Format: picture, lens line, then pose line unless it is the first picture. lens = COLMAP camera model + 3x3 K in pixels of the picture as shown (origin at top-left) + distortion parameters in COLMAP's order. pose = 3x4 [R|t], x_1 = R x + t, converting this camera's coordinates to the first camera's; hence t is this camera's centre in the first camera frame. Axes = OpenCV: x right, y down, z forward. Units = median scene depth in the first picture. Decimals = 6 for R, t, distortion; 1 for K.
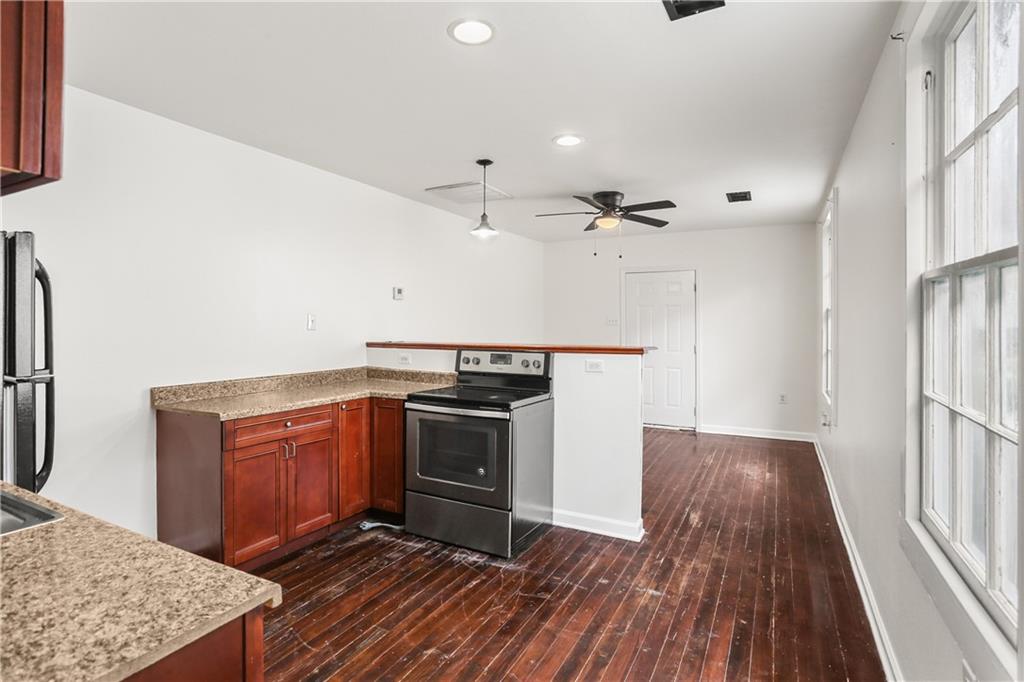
lens RADIAL K [[512.1, 0, 513.1], [0, 512.1, 330.3], [0, 0, 1]] dist [-0.000573, -0.000151]
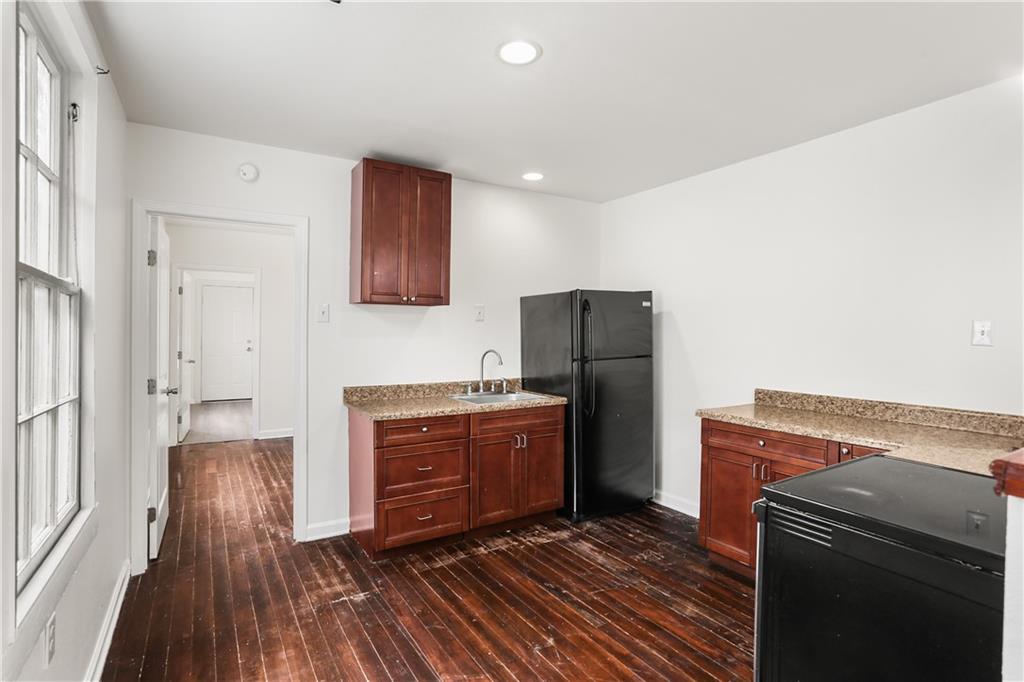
lens RADIAL K [[512.1, 0, 513.1], [0, 512.1, 330.3], [0, 0, 1]] dist [-0.000573, -0.000151]
pose [[-0.501218, -0.005057, -0.865306, 0.695567], [-0.013121, 0.999912, 0.001757, -0.020492], [0.865222, 0.012234, -0.501240, 1.260314]]
